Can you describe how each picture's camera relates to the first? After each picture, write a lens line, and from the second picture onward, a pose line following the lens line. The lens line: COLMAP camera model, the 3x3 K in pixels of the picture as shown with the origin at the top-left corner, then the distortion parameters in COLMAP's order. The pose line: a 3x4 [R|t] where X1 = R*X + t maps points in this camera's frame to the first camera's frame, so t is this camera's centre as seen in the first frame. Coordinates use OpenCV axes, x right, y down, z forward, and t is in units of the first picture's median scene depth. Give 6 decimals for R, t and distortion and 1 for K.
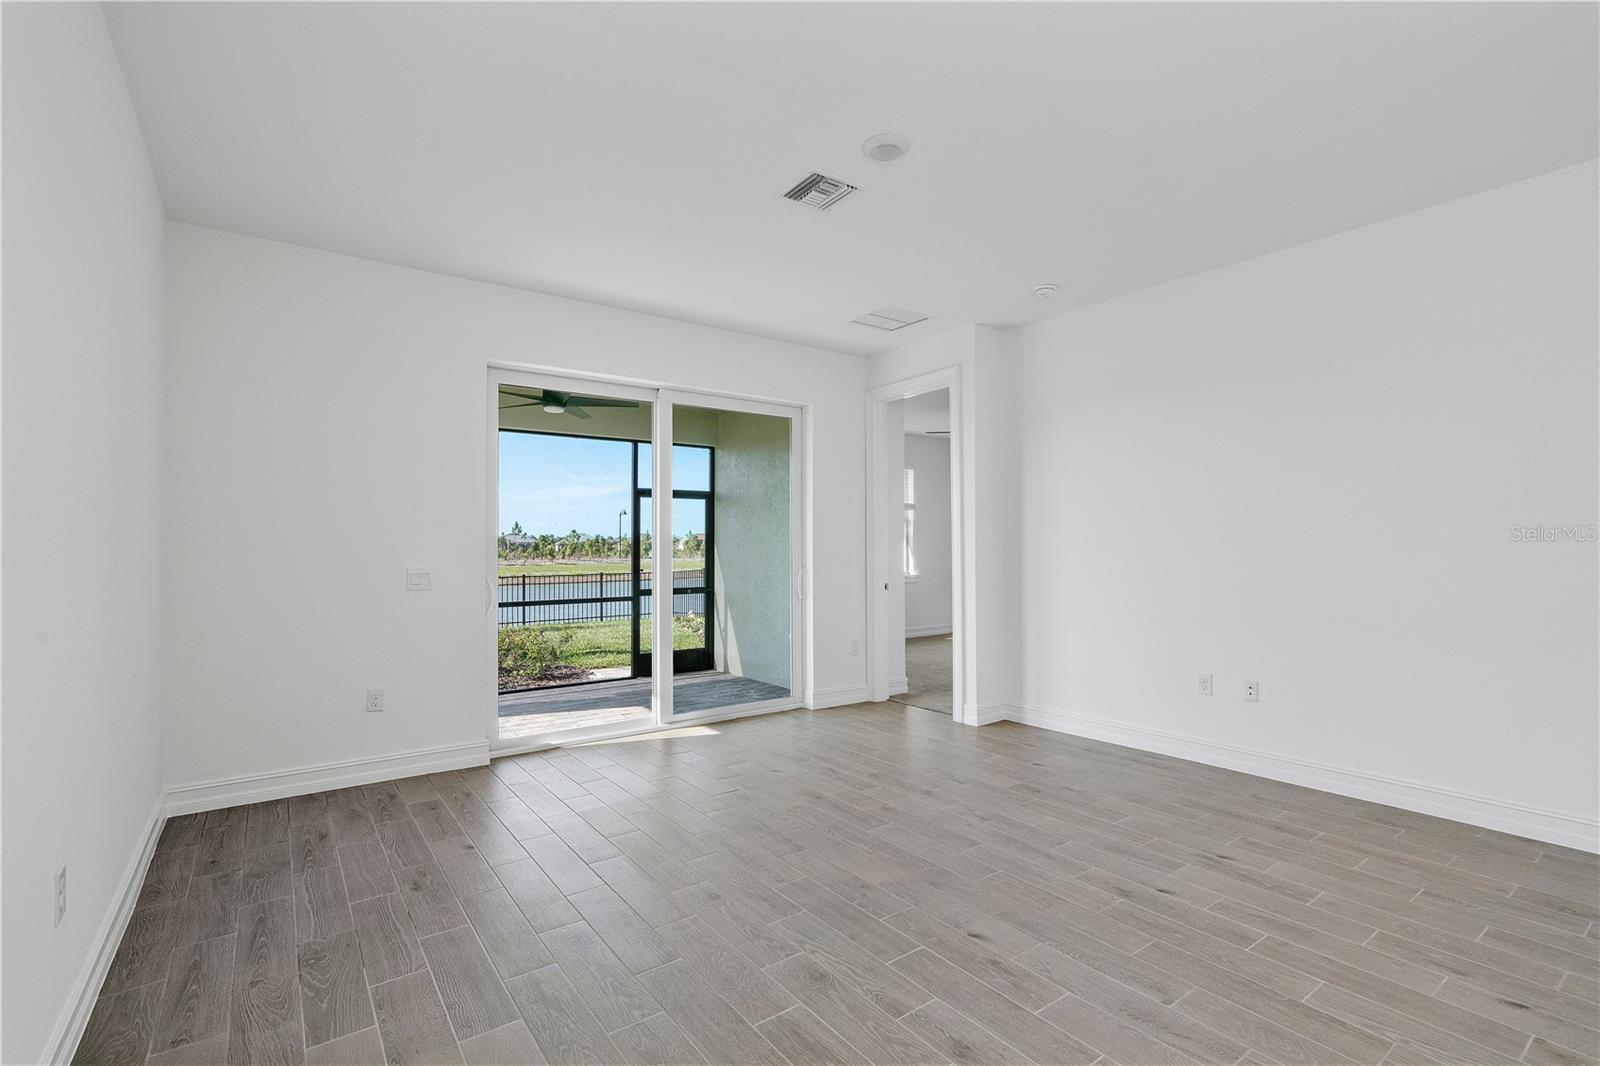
lens RADIAL K [[727.8, 0, 800.2], [0, 727.8, 533.0], [0, 0, 1]] dist [-0.010177, 0.003454]
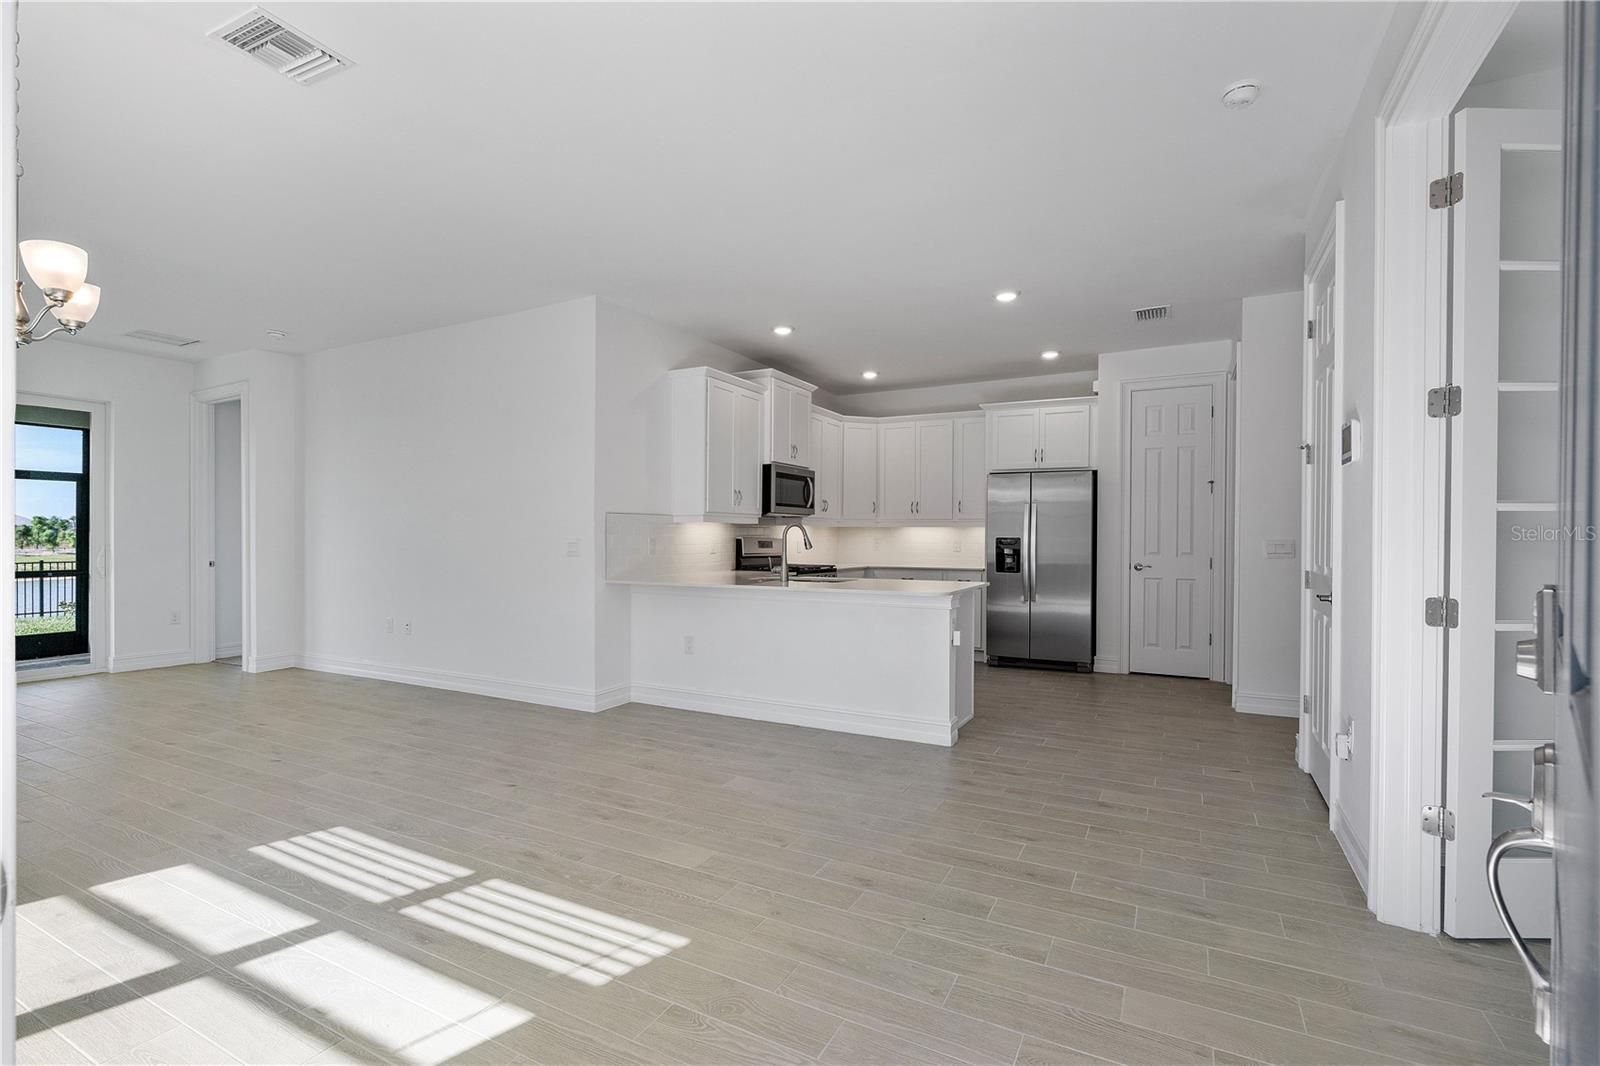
lens RADIAL K [[727.8, 0, 820.0], [0, 727.8, 540.2], [0, 0, 1]] dist [-0.010177, 0.003454]
pose [[0.894055, 0.004023, 0.447940, 0.356376], [-0.015343, 0.999648, 0.021645, -0.003096], [-0.447695, -0.026224, 0.893802, -0.352091]]
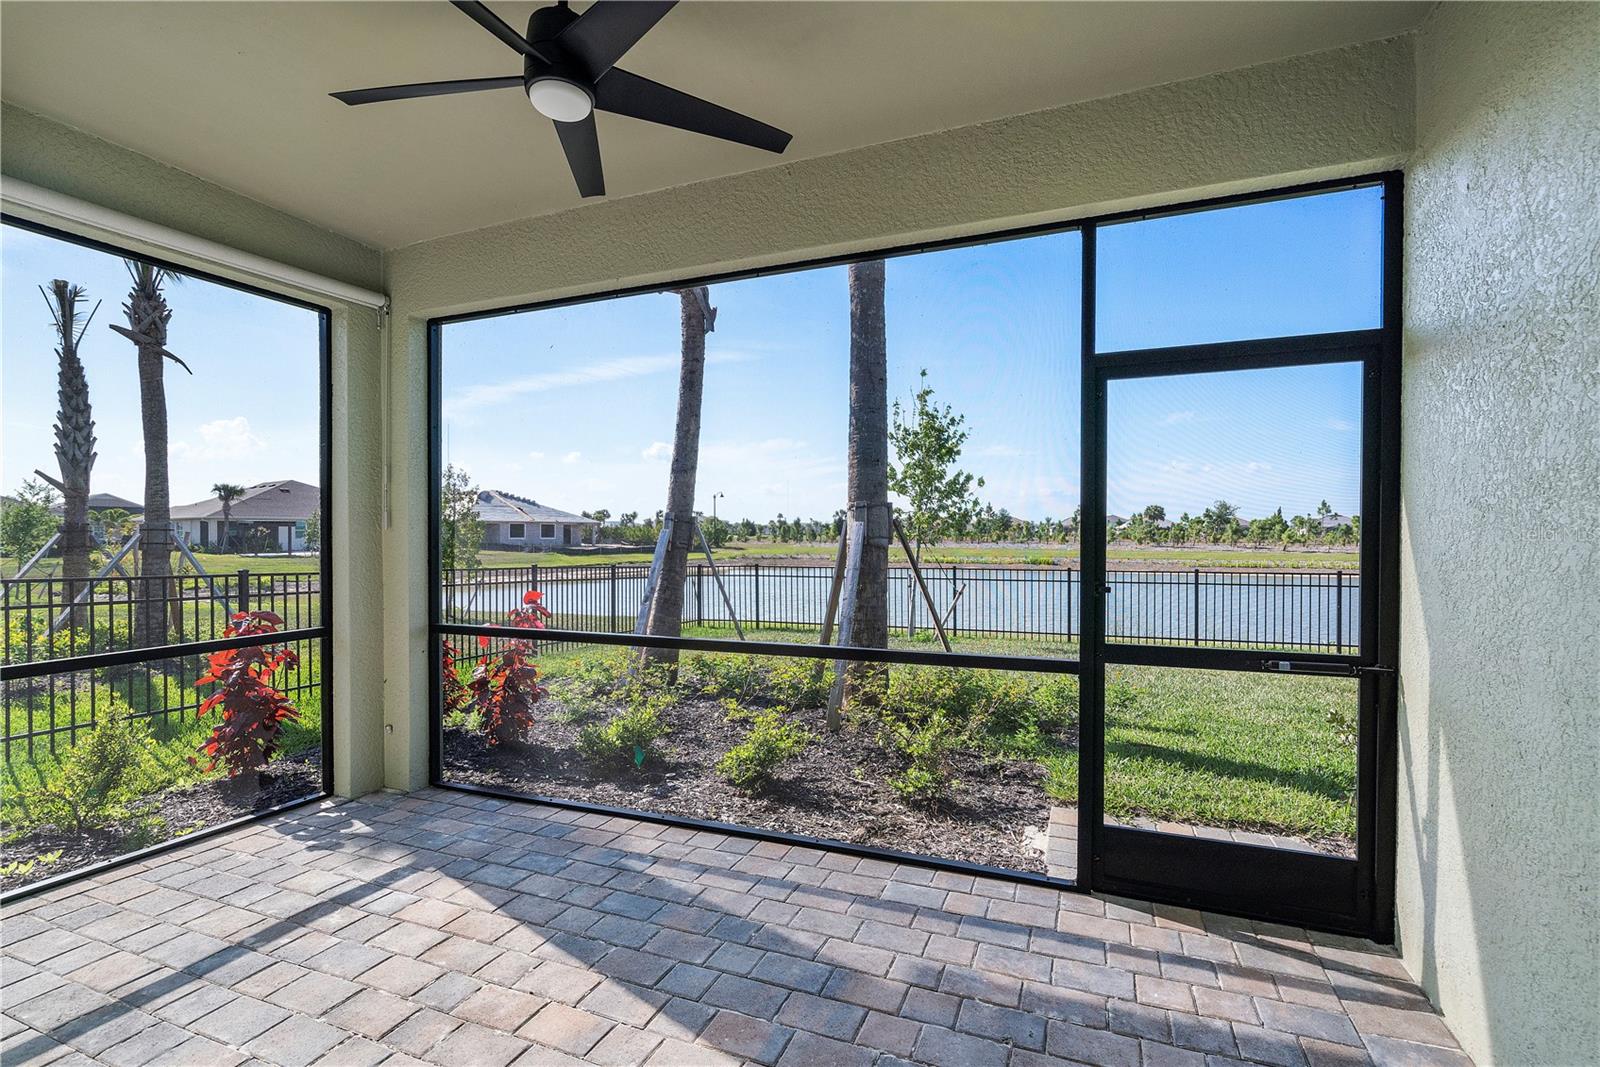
lens RADIAL K [[738.1, 0, 798.0], [0, 738.1, 536.8], [0, 0, 1]] dist [-0.011333, 0.002579]
pose [[0.525308, 0.007101, -0.850883, 0.001876], [0.016941, 0.999680, 0.018802, 0.017369], [0.850744, -0.024291, 0.525019, 0.698778]]
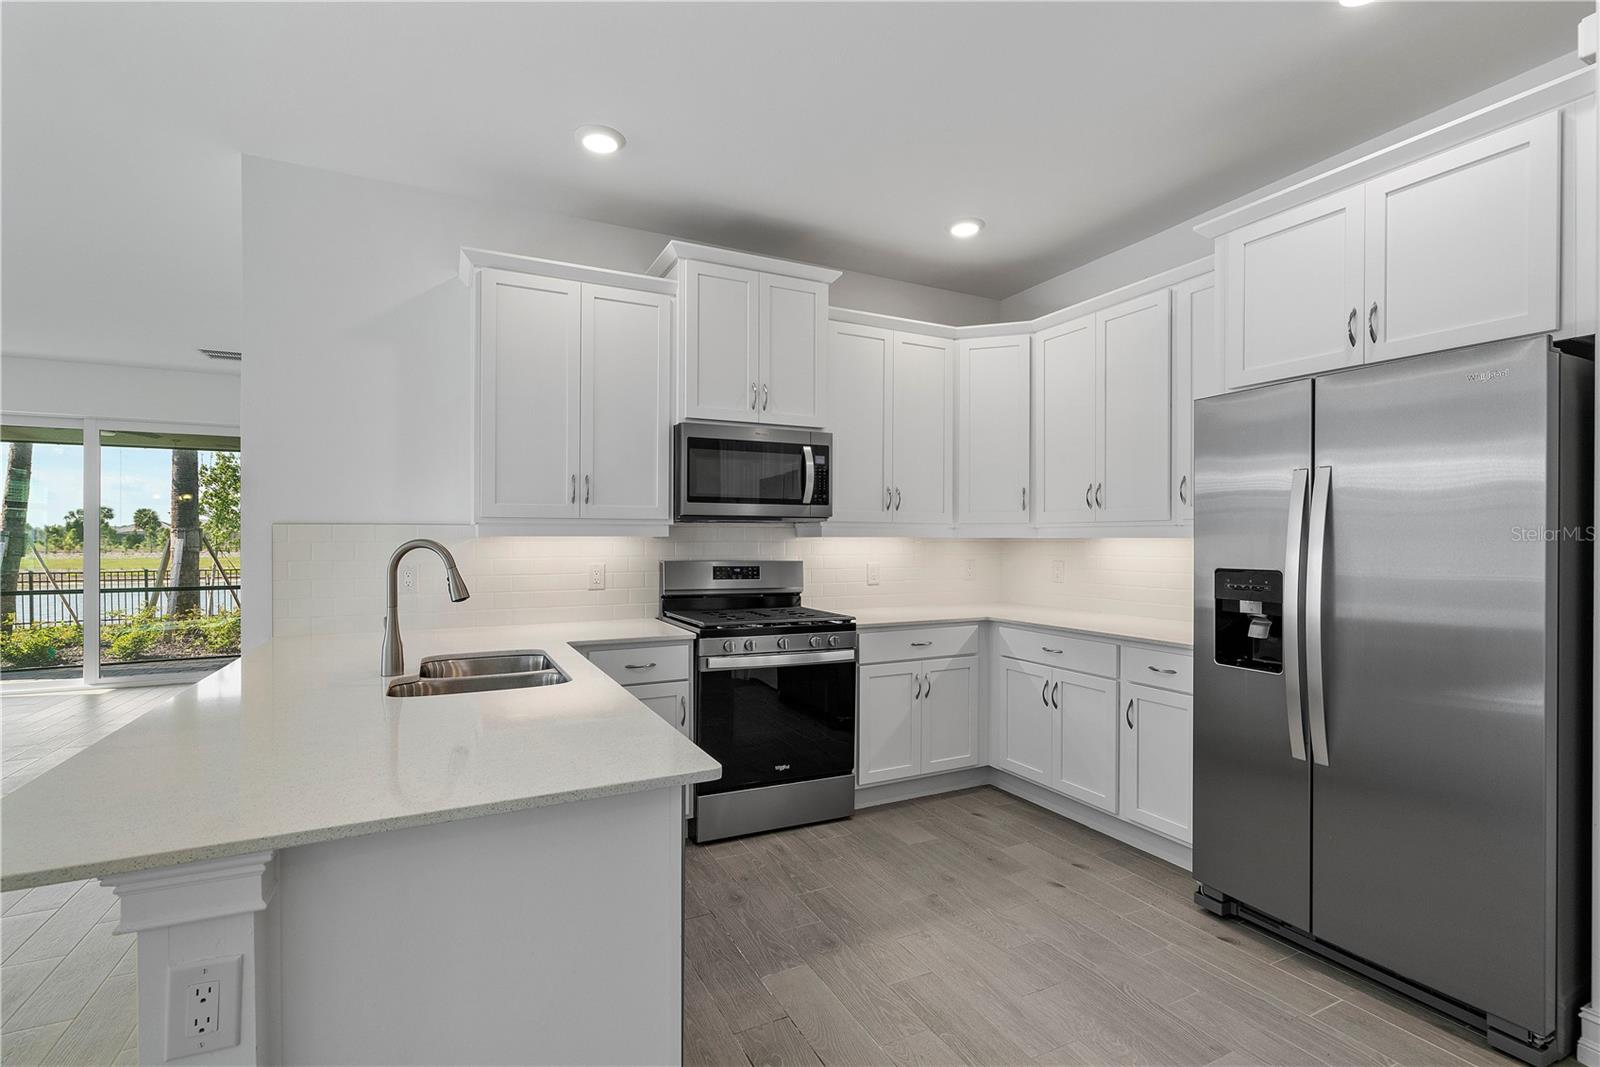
lens RADIAL K [[727.8, 0, 802.6], [0, 727.8, 541.3], [0, 0, 1]] dist [-0.010177, 0.003454]
pose [[0.985420, 0.003561, -0.170101, 0.807340], [0.000387, 0.999731, 0.023174, -0.010010], [0.170138, -0.022902, 0.985154, -0.015455]]
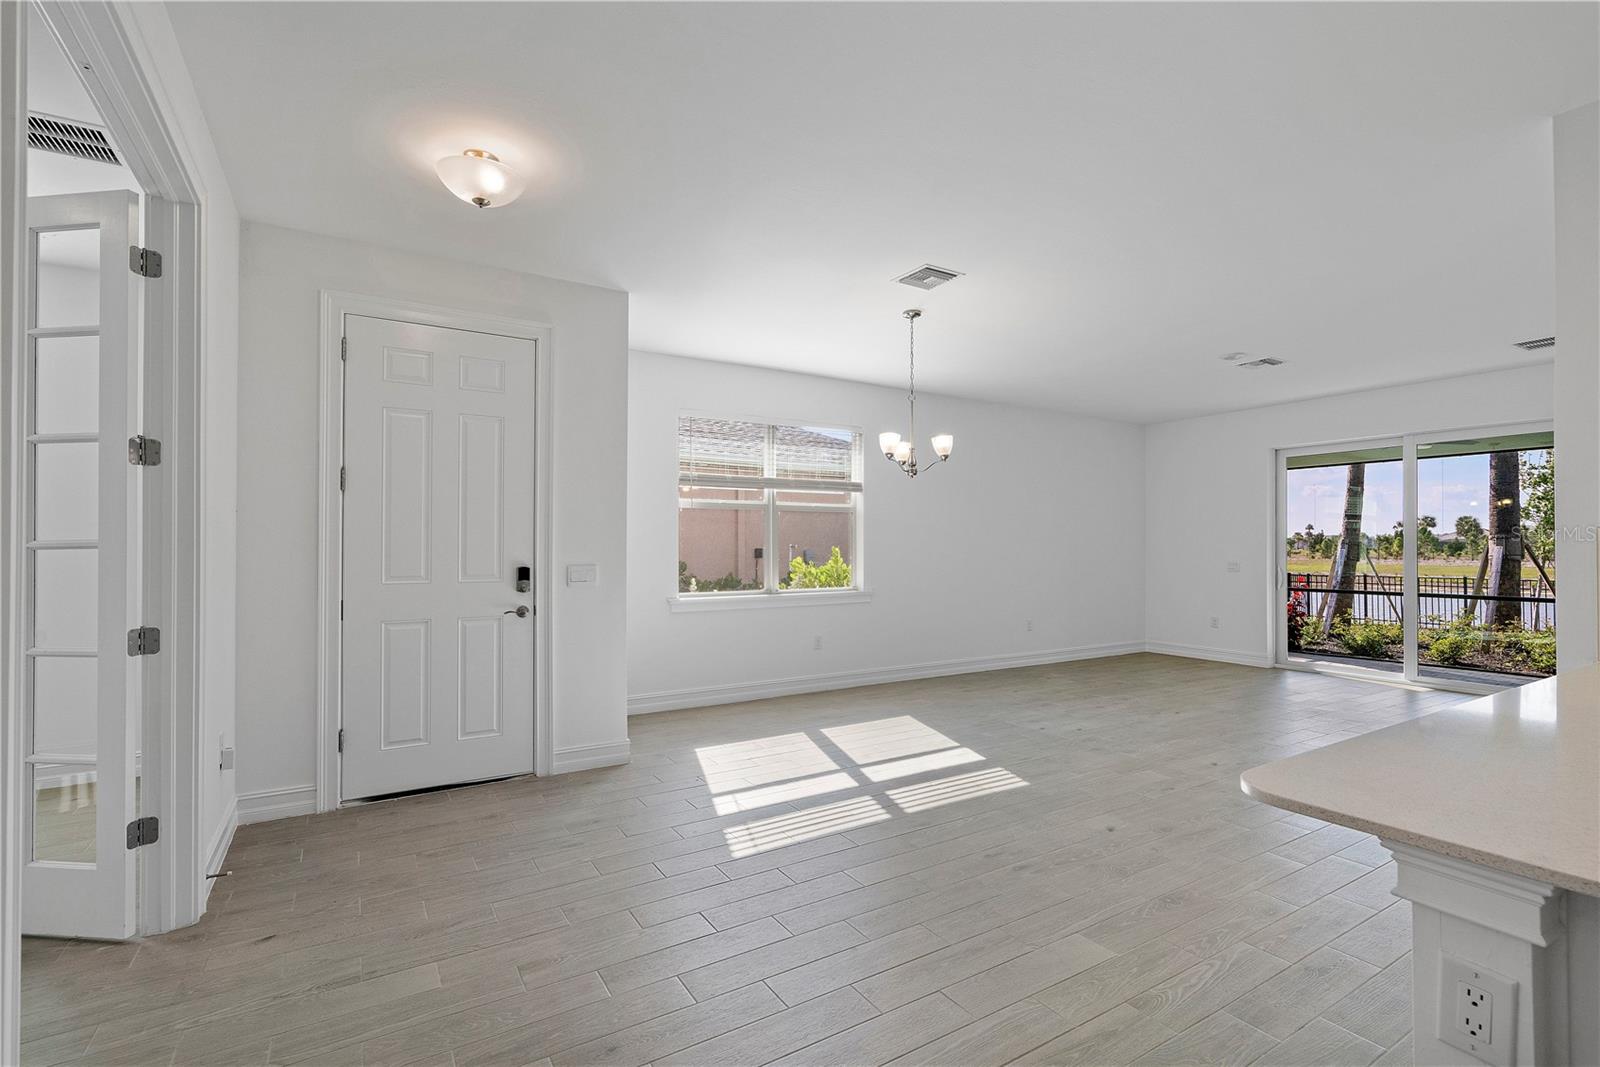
lens RADIAL K [[727.8, 0, 801.1], [0, 727.8, 539.2], [0, 0, 1]] dist [-0.010177, 0.003454]
pose [[-0.083040, -0.007697, -0.996517, 0.822242], [0.020456, 0.999746, -0.009427, -0.009241], [0.996336, -0.021168, -0.082861, -0.016029]]
